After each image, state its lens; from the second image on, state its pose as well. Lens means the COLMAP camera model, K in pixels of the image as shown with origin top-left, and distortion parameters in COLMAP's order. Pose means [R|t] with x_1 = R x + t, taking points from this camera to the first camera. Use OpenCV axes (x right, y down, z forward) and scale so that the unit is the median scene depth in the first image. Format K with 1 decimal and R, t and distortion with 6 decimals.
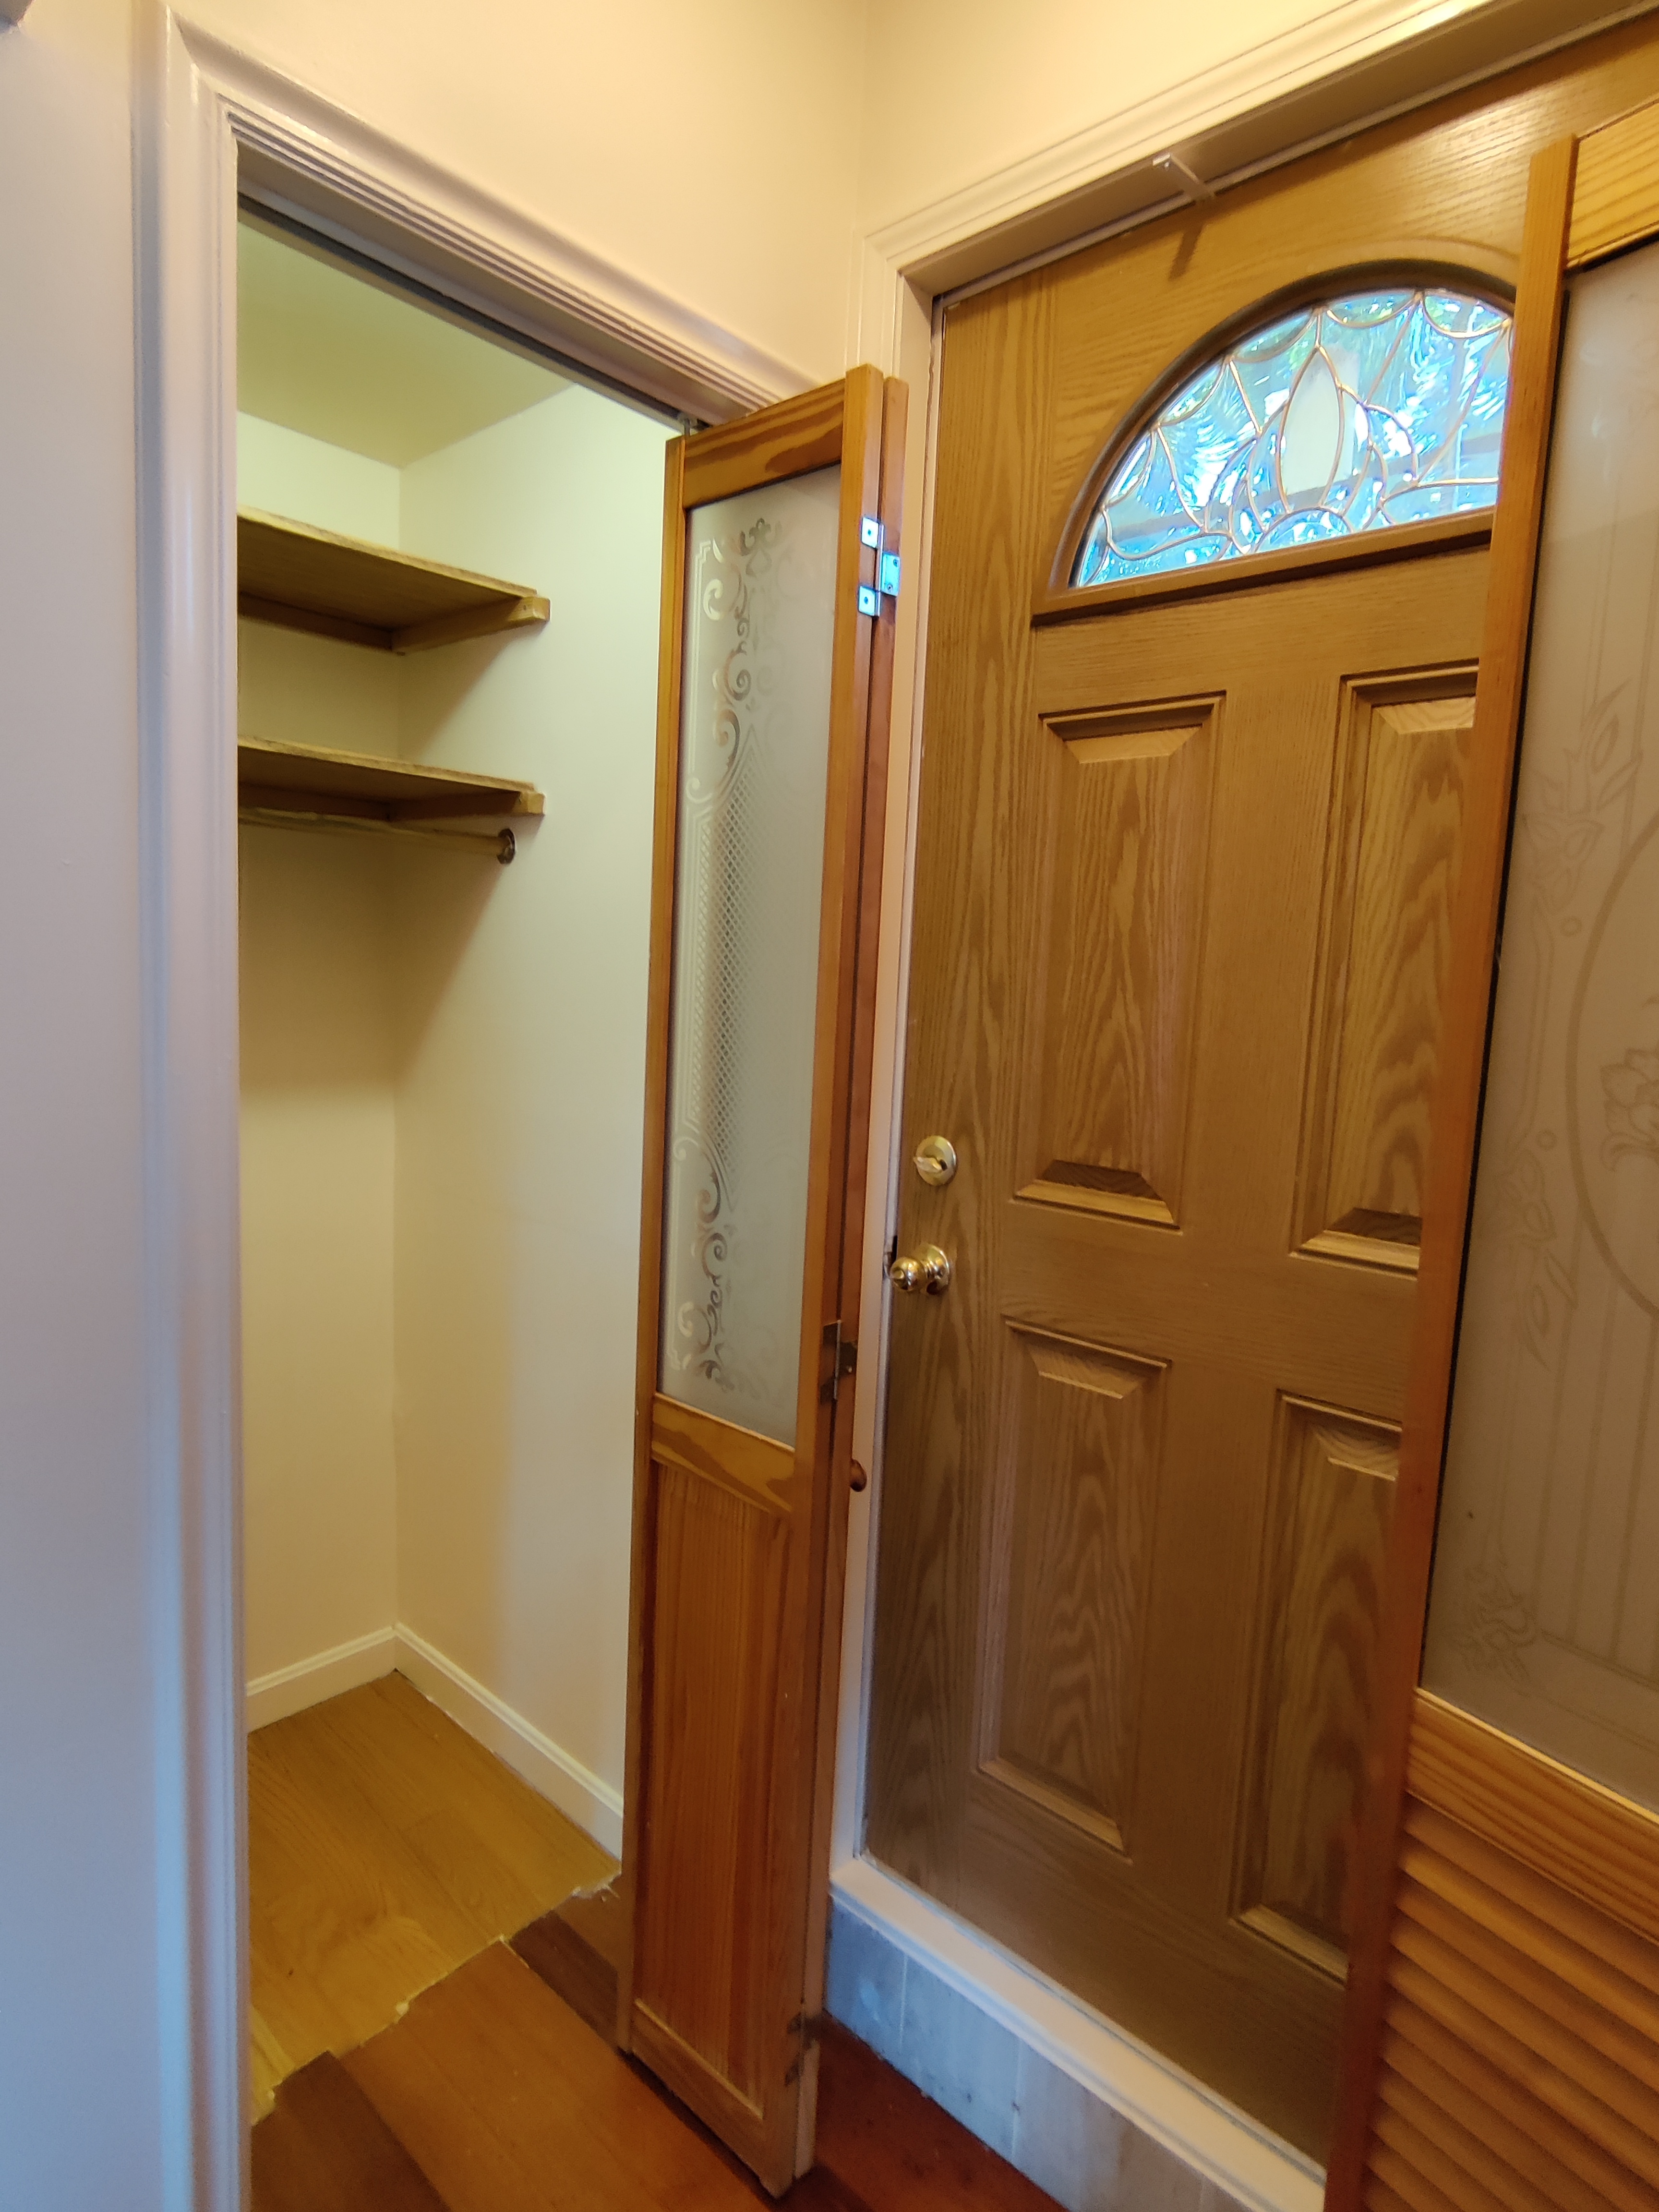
lens RADIAL K [[1205.4, 0, 833.3], [0, 1205.4, 1118.6], [0, 0, 1]] dist [-0.003582, 0.001656]
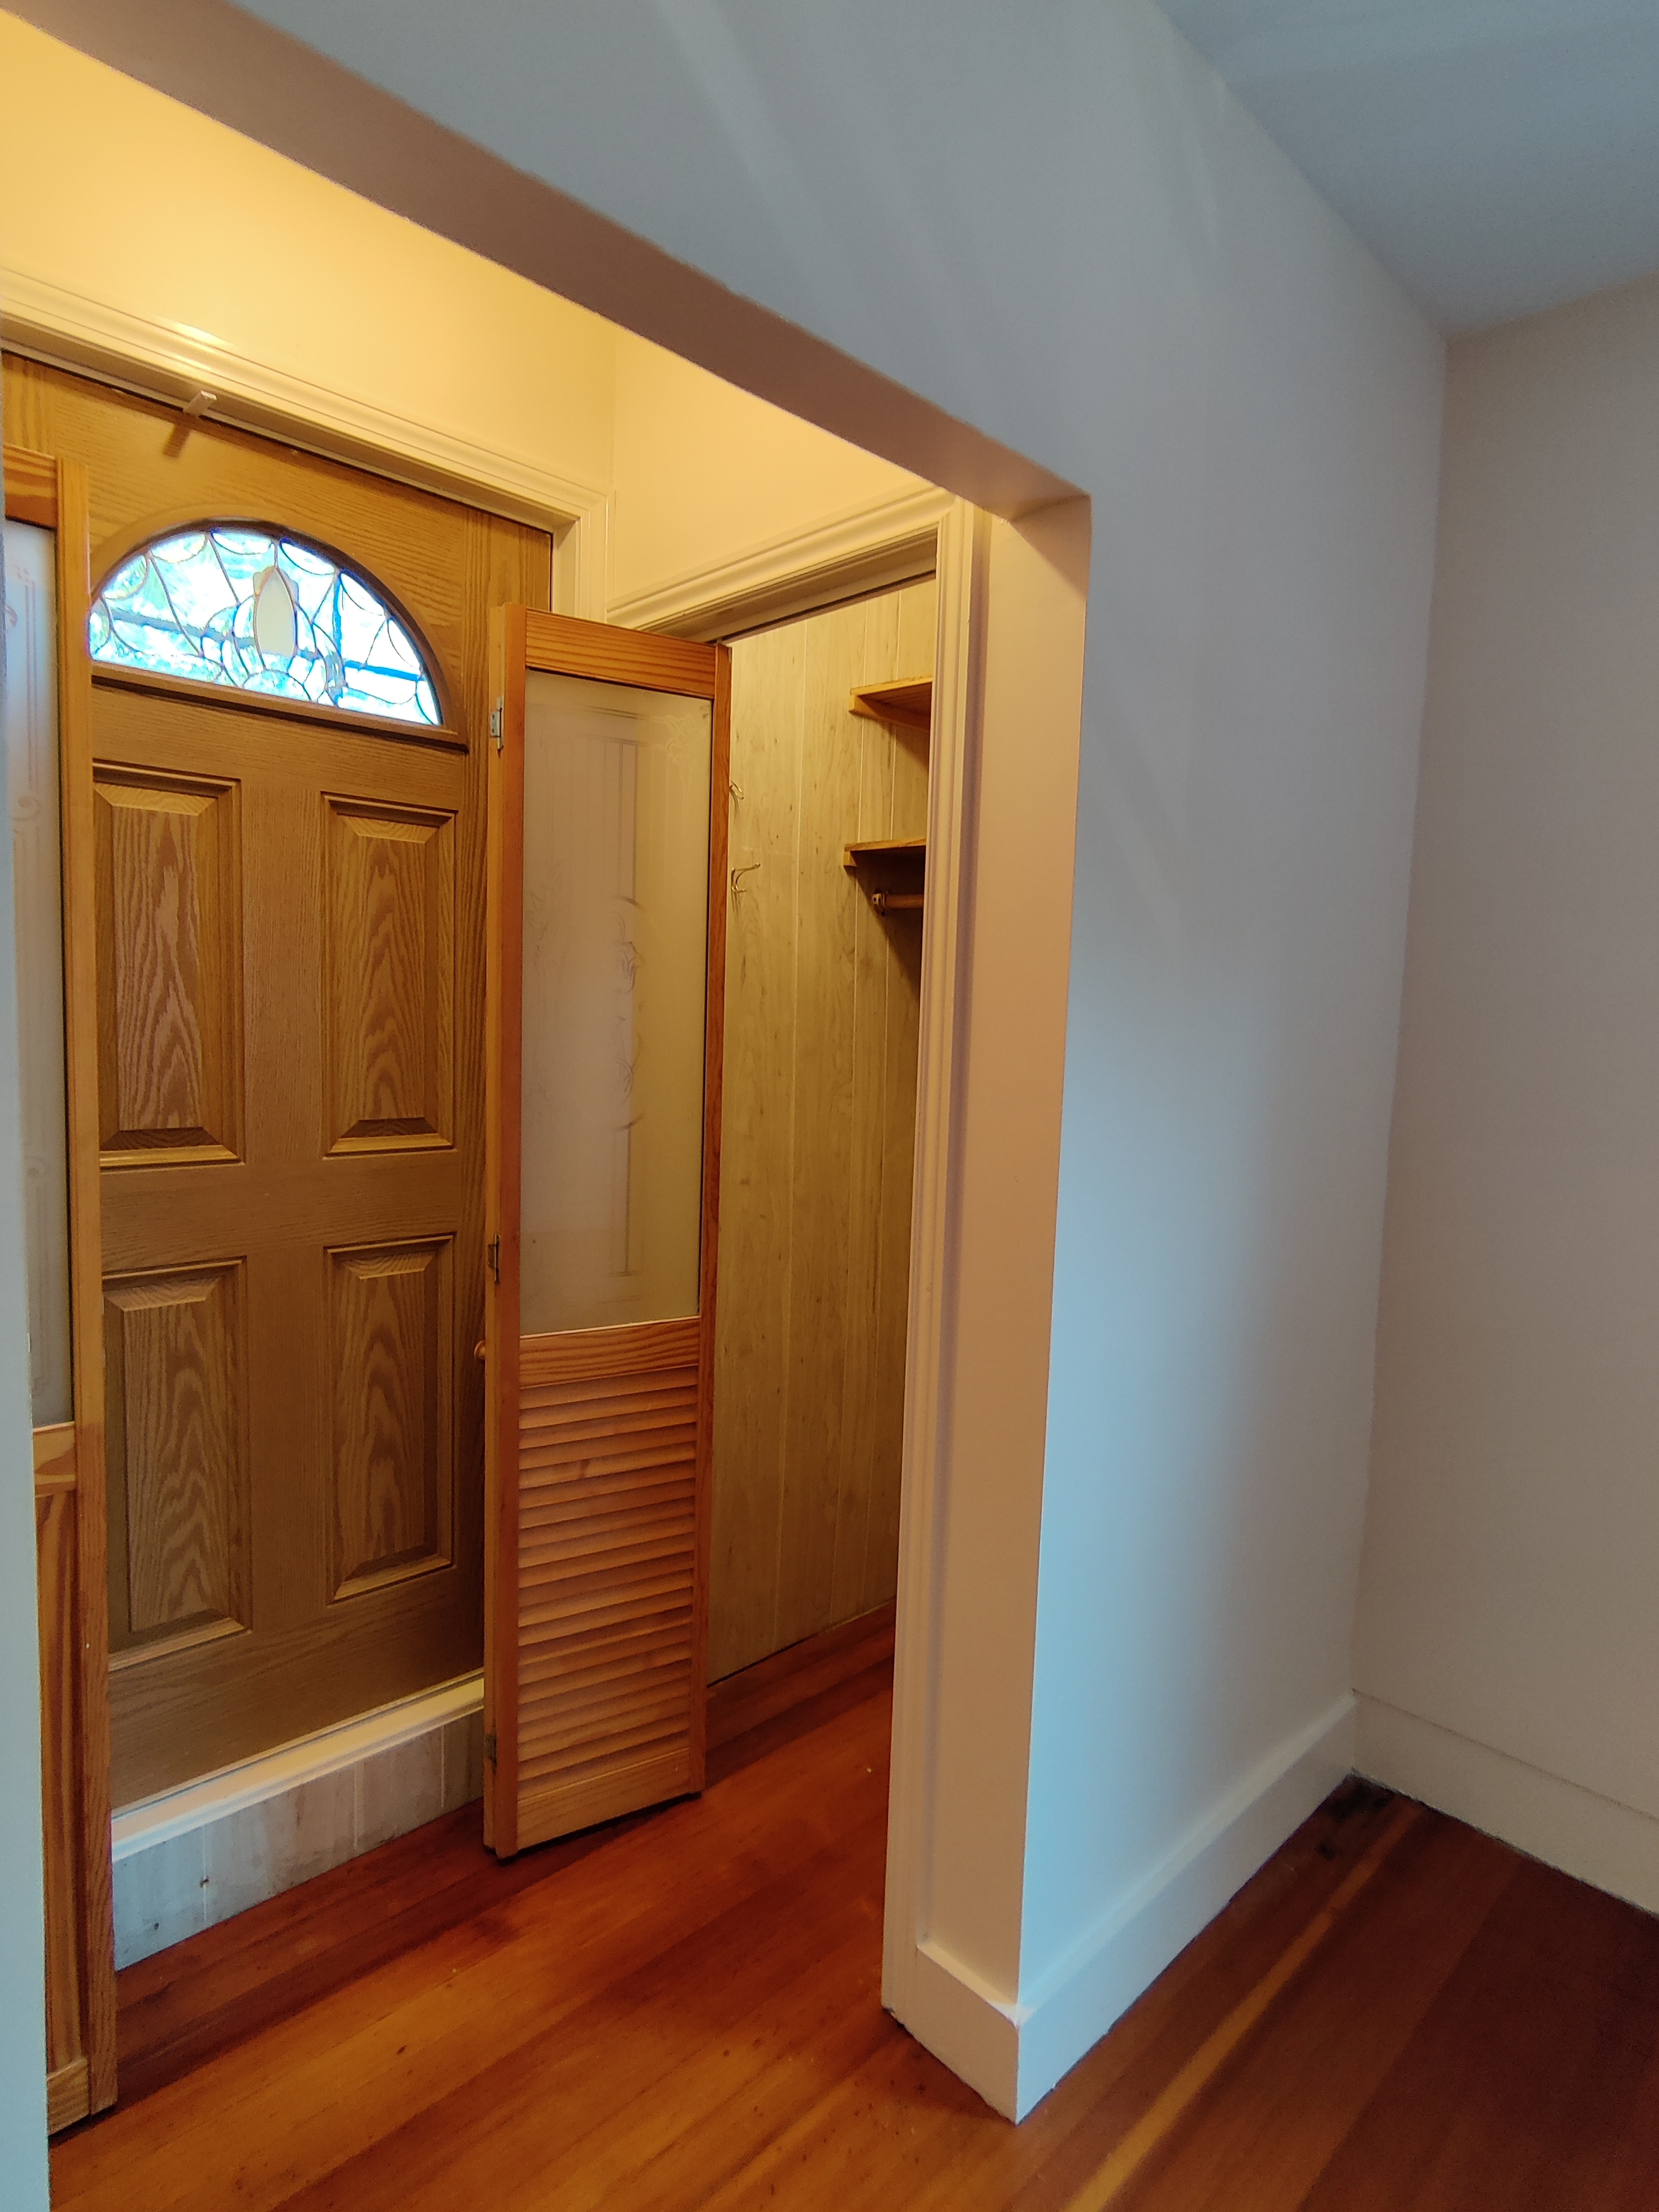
lens RADIAL K [[1205.4, 0, 833.3], [0, 1205.4, 1118.6], [0, 0, 1]] dist [-0.003582, 0.001656]
pose [[0.058526, -0.138321, 0.988657, -1.027254], [0.087646, 0.987242, 0.132935, -0.080566], [-0.994431, 0.078872, 0.069903, 0.216521]]
